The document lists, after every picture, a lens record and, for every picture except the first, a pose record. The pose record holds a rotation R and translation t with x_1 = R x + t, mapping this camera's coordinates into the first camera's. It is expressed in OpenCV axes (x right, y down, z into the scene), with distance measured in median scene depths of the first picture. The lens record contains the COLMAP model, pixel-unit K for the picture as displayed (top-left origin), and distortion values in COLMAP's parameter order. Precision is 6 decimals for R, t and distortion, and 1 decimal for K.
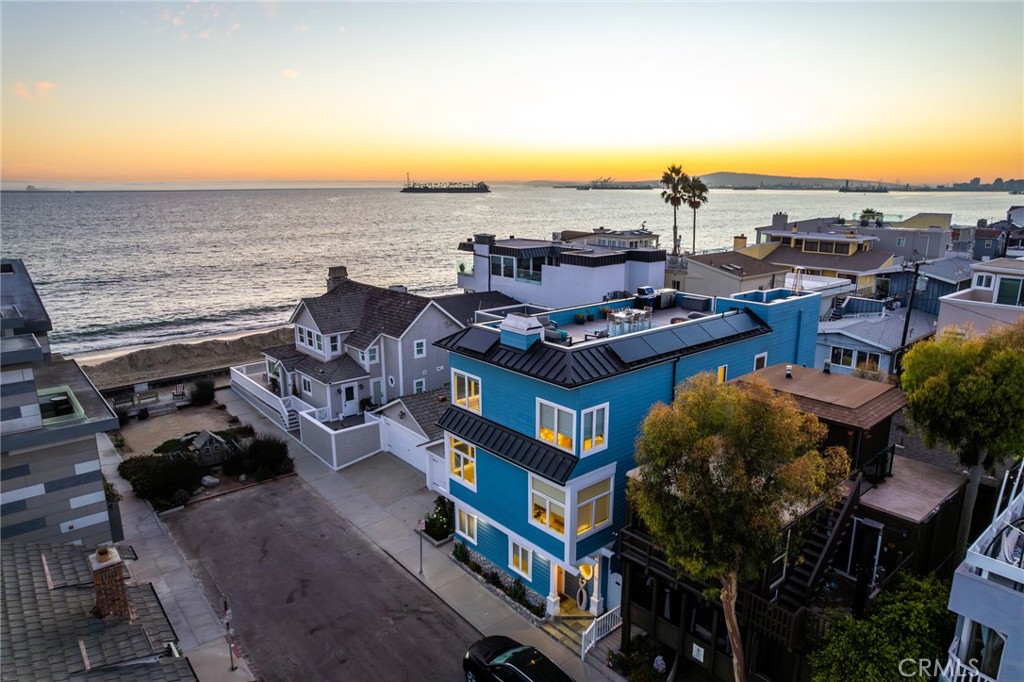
lens RADIAL K [[648.3, 0, 512.0], [0, 648.3, 341.0], [0, 0, 1]] dist [-0.086568, 0.076090]
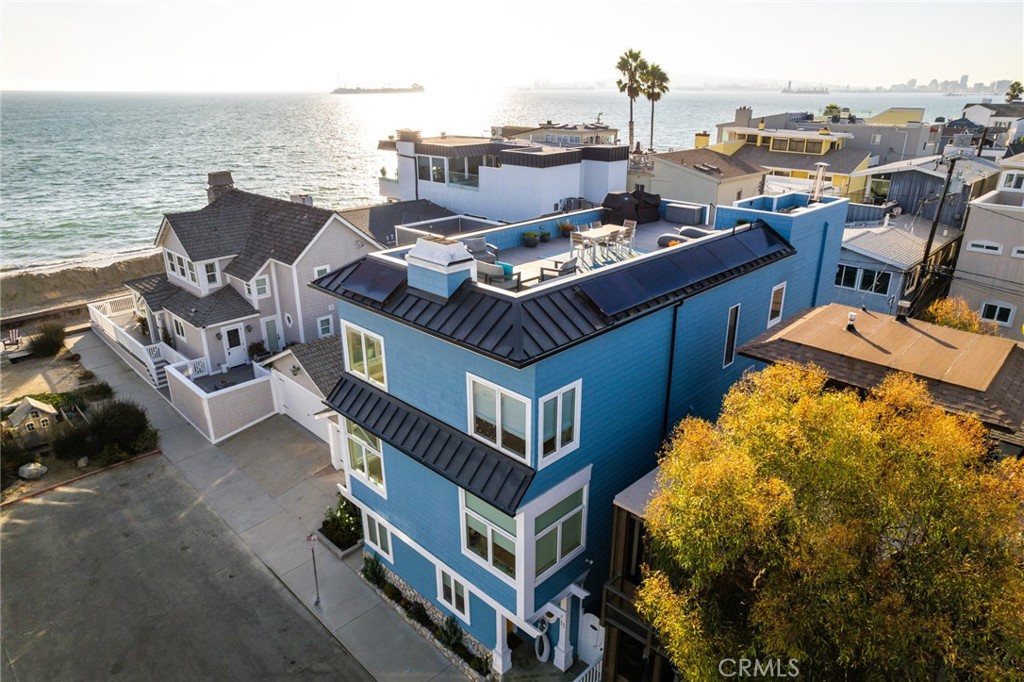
lens RADIAL K [[648.3, 0, 512.0], [0, 648.3, 341.0], [0, 0, 1]] dist [-0.086568, 0.076090]
pose [[0.996012, -0.031371, 0.083520, 0.019379], [0.019274, 0.989695, 0.141887, -0.020548], [-0.087110, -0.139711, 0.986353, 0.245581]]
